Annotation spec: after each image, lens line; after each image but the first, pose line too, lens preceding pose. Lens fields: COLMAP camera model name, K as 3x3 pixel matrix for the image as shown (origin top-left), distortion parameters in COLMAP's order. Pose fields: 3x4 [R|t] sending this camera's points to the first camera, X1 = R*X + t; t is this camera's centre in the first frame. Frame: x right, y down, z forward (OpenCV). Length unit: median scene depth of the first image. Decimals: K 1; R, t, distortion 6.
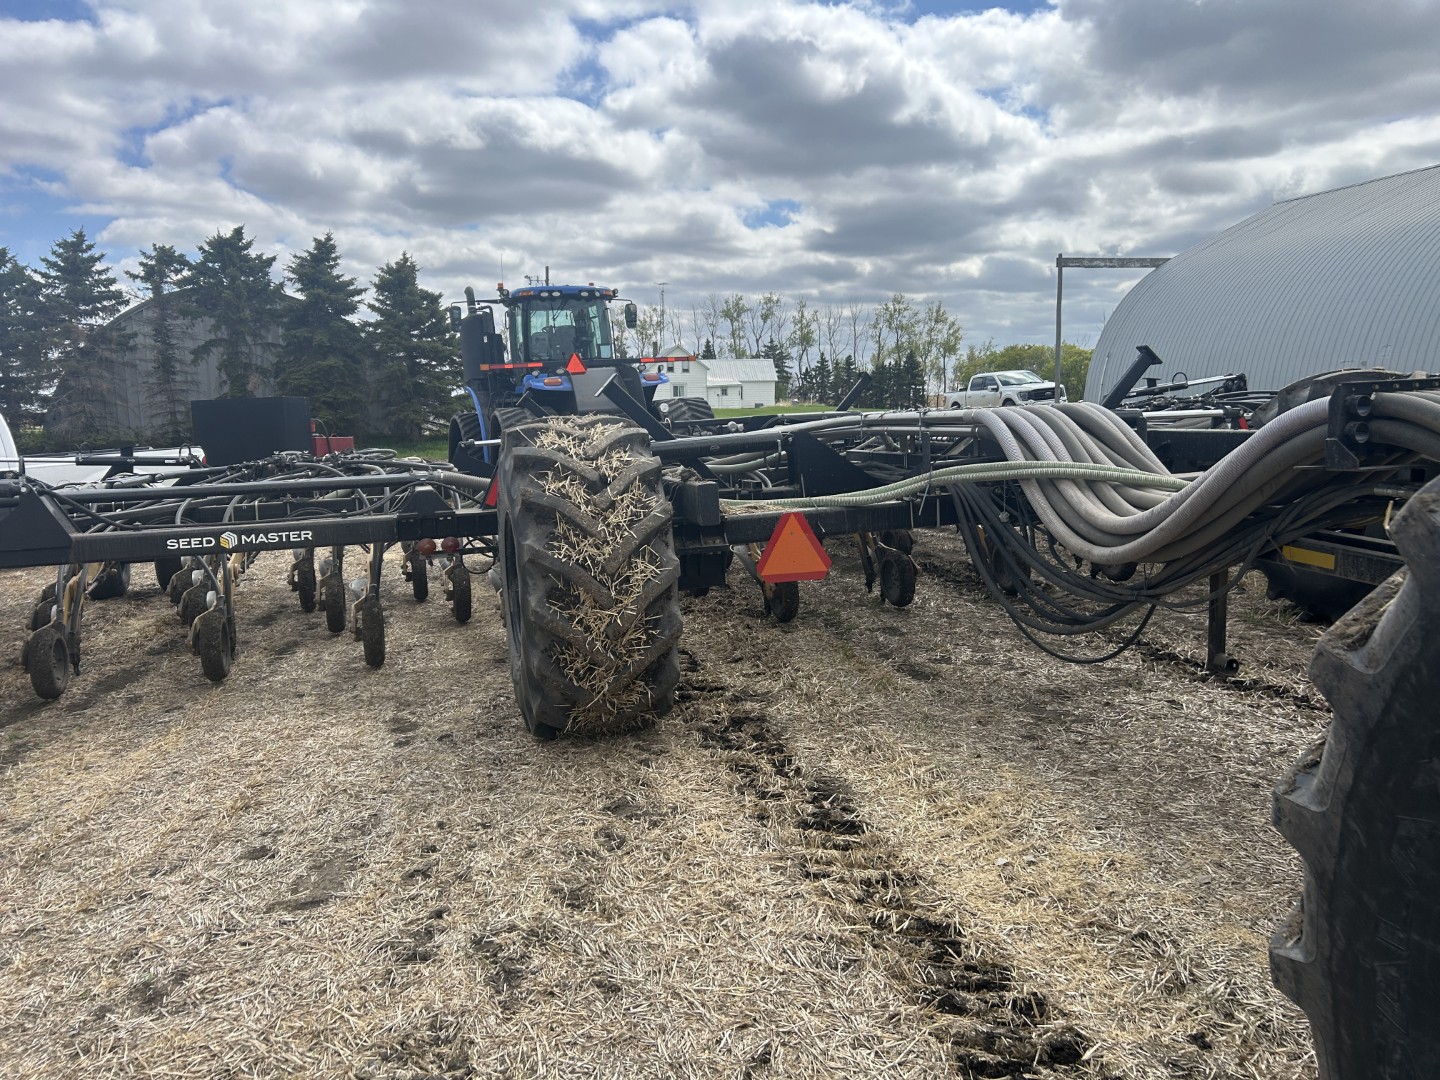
lens RADIAL K [[1128.6, 0, 721.0], [0, 1128.6, 544.3], [0, 0, 1]] dist [0.016039, -0.006836]
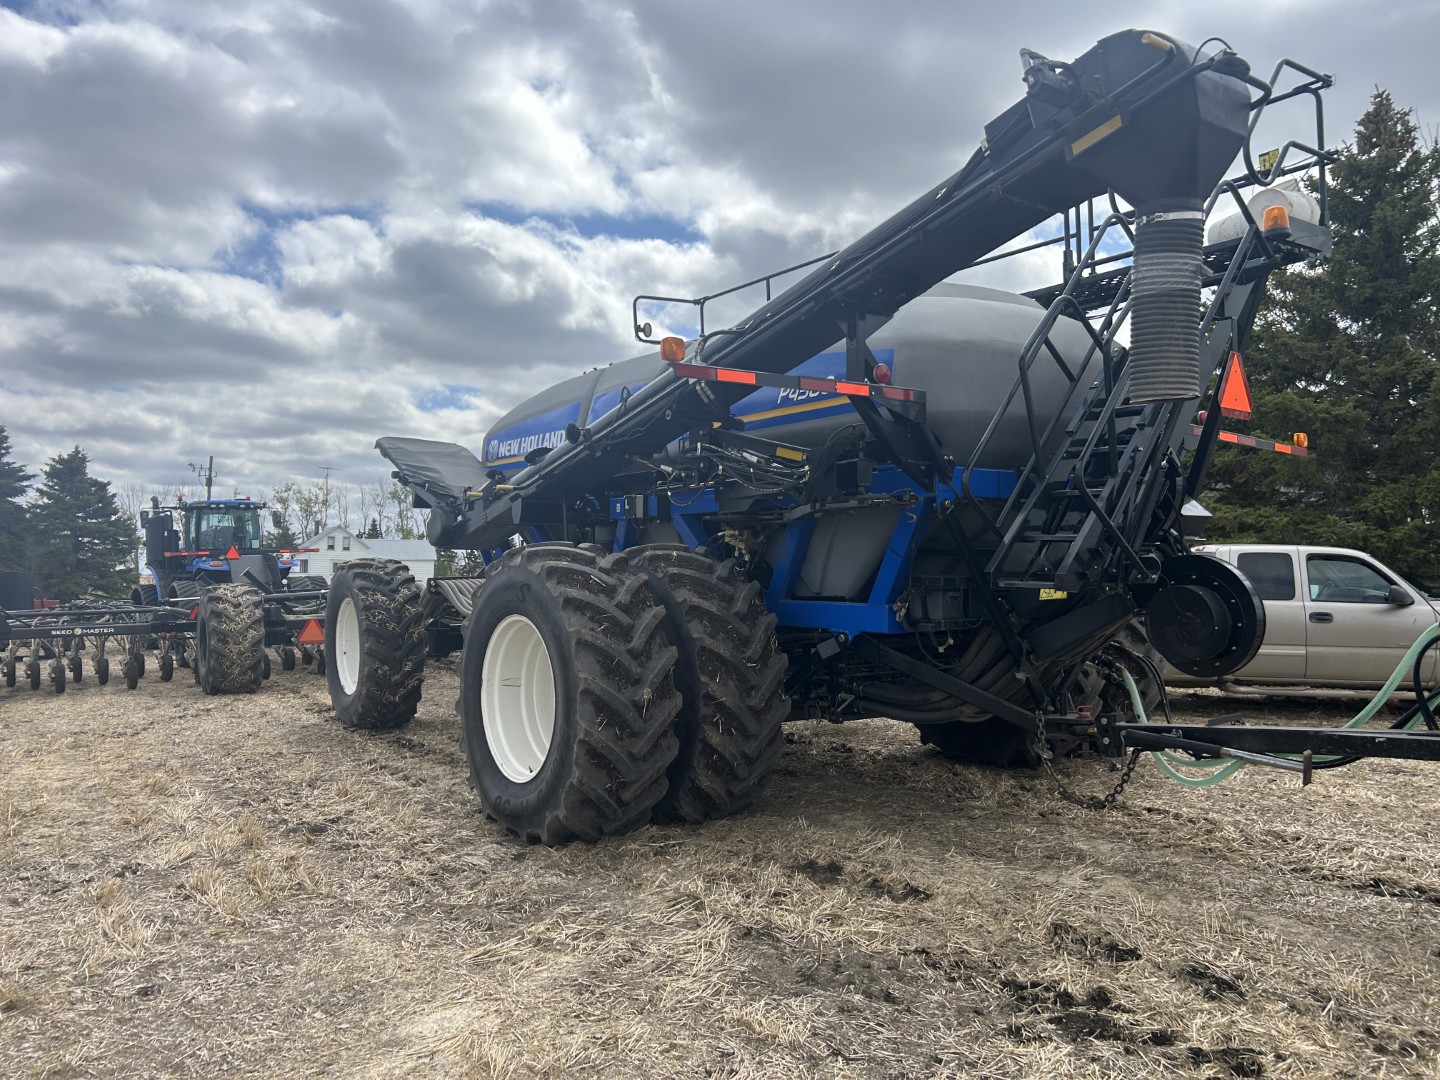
lens RADIAL K [[1128.6, 0, 725.1], [0, 1128.6, 531.0], [0, 0, 1]] dist [0.016039, -0.006836]
pose [[0.959995, 0.027082, 0.278704, 0.033540], [0.020462, 0.985866, -0.166281, 0.031958], [-0.279268, 0.165332, 0.945873, -0.258585]]
